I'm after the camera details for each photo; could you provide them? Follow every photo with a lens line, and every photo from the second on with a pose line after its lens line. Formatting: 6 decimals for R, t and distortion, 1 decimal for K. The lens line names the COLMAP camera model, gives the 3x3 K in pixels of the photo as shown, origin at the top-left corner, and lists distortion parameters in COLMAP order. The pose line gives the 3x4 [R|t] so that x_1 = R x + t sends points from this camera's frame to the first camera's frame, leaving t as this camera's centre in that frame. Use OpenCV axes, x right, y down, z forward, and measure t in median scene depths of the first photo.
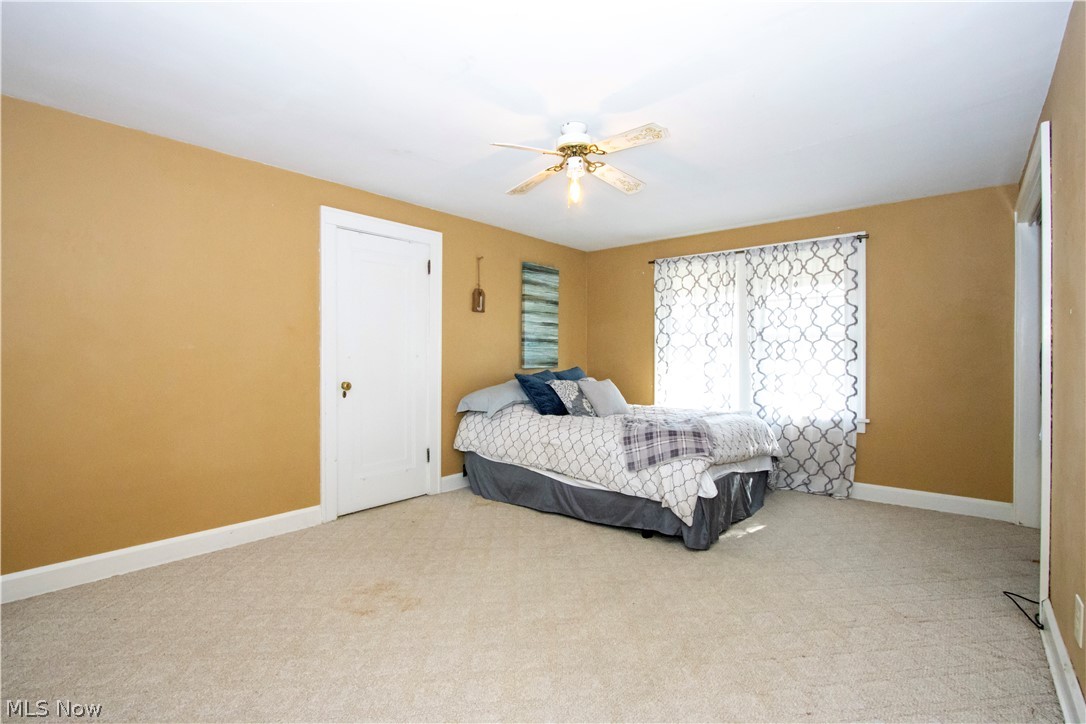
lens RADIAL K [[505.0, 0, 541.2], [0, 505.0, 357.8], [0, 0, 1]] dist [-0.020993, 0.000065]
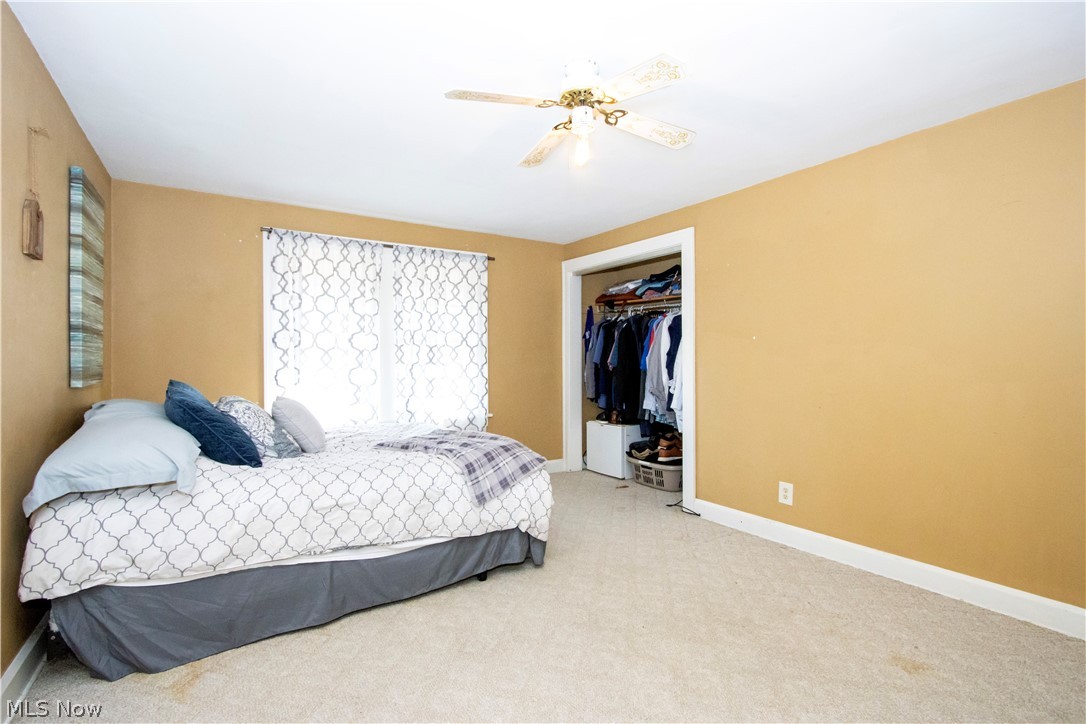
lens RADIAL K [[505.0, 0, 541.2], [0, 505.0, 357.8], [0, 0, 1]] dist [-0.020993, 0.000065]
pose [[0.284324, 0.002193, 0.958726, -0.437210], [0.003962, 0.999986, -0.003462, -0.004401], [-0.958720, 0.004783, 0.284312, 0.524510]]
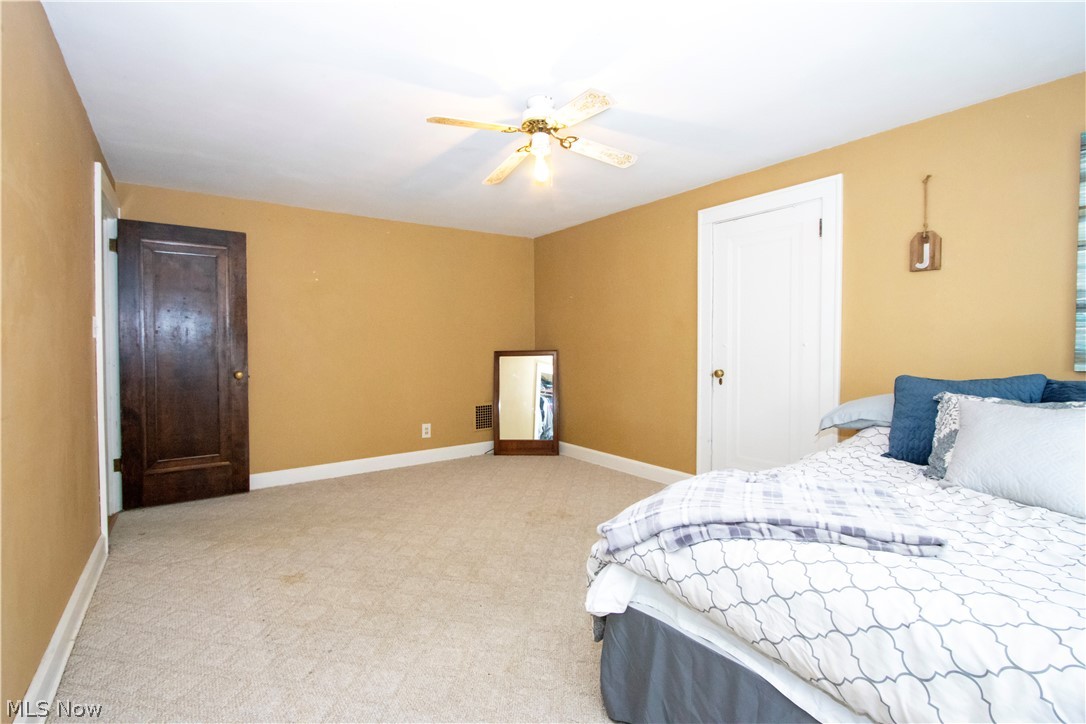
lens RADIAL K [[505.0, 0, 541.2], [0, 505.0, 357.8], [0, 0, 1]] dist [-0.020993, 0.000065]
pose [[-0.250819, 0.024264, -0.967730, 0.615921], [-0.000706, 0.999681, 0.025248, -0.002649], [0.968034, 0.007016, -0.250722, 0.781453]]
